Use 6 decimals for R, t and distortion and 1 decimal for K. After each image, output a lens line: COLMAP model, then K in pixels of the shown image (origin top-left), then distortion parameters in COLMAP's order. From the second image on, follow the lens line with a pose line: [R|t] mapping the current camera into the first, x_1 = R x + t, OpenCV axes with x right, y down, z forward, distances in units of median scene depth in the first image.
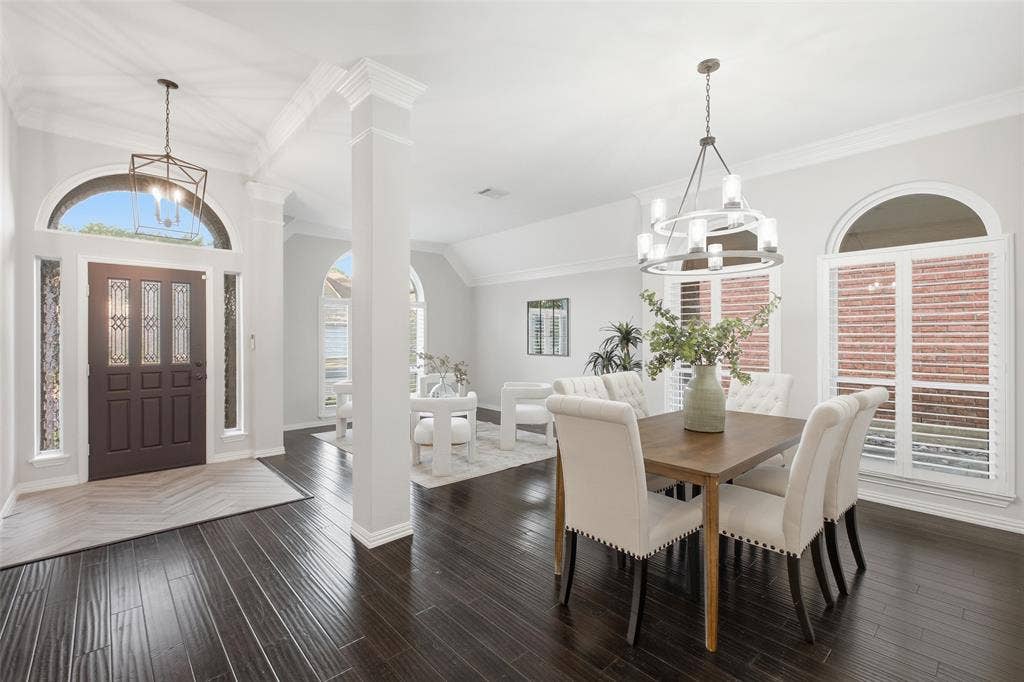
lens RADIAL K [[458.2, 0, 512.0], [0, 458.2, 341.0], [0, 0, 1]] dist [-0.020906, -0.000054]
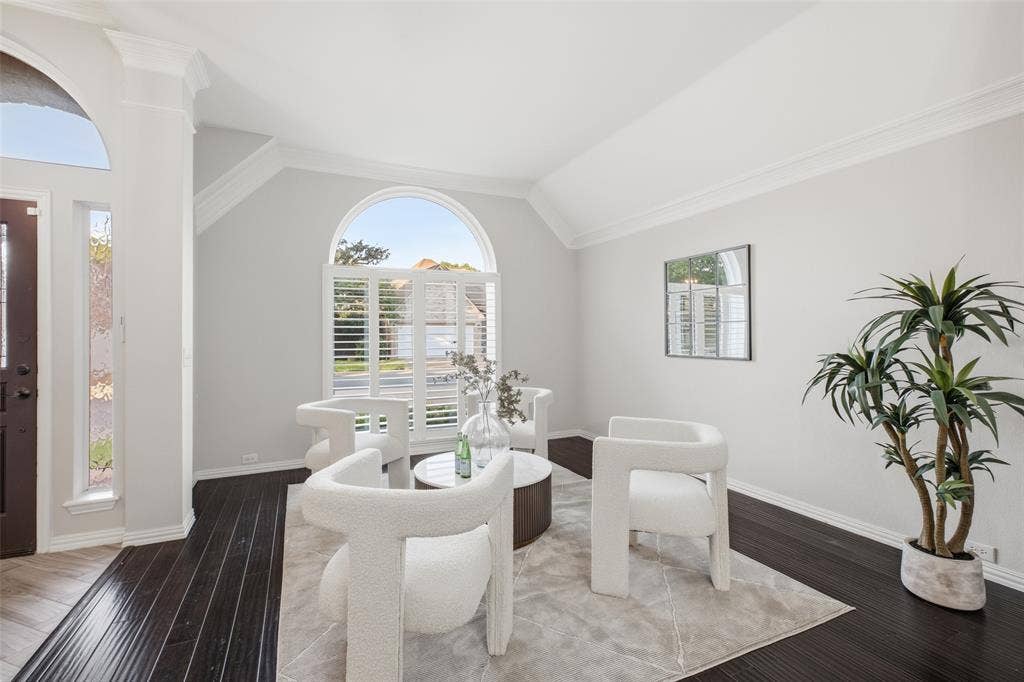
lens RADIAL K [[465.8, 0, 510.3], [0, 465.8, 331.6], [0, 0, 1]] dist [-0.008420, 0.000210]
pose [[0.954831, -0.007367, -0.297058, 0.022342], [0.001479, 0.999798, -0.020040, 0.010594], [0.297145, 0.018696, 0.954649, 0.419058]]
